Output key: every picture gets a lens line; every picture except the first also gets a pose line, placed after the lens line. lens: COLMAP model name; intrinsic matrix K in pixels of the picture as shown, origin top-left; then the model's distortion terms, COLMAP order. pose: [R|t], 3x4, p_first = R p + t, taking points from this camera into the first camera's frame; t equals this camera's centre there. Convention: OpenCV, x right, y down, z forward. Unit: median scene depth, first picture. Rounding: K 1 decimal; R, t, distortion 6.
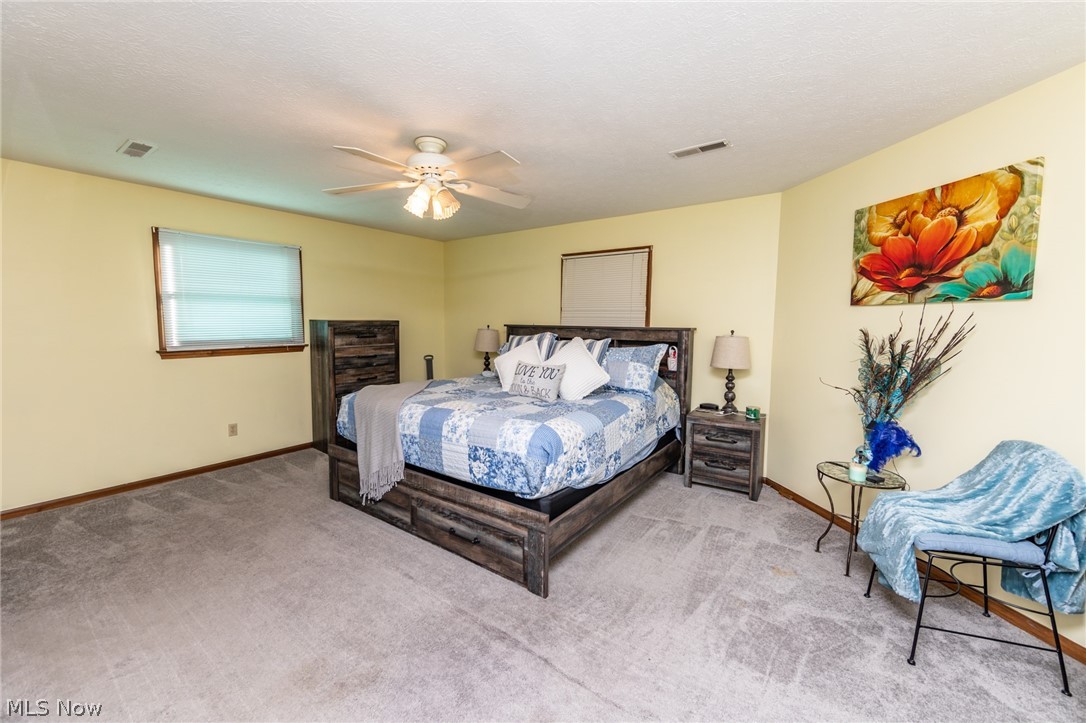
lens RADIAL K [[423.5, 0, 561.0], [0, 423.5, 353.2], [0, 0, 1]] dist [0.016930, -0.000280]
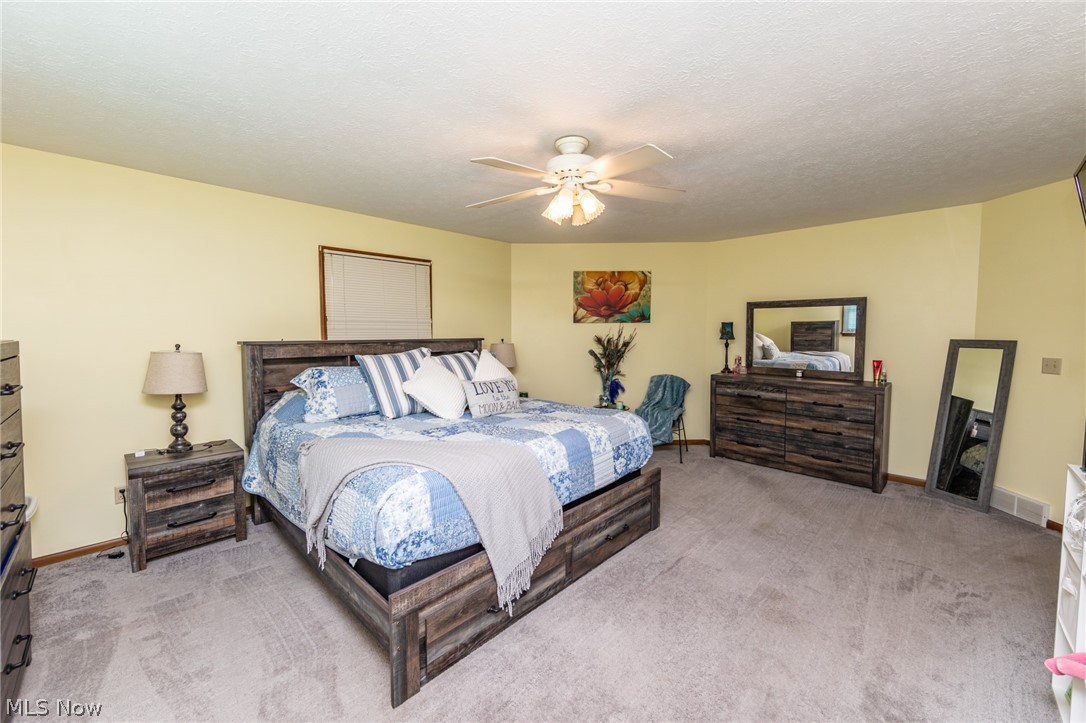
lens RADIAL K [[423.5, 0, 556.5], [0, 423.5, 351.9], [0, 0, 1]] dist [0.016930, -0.000280]
pose [[0.144017, -0.059852, 0.987764, -1.280107], [0.083973, 0.995308, 0.048065, -0.094309], [-0.986006, 0.076024, 0.148367, 0.943305]]
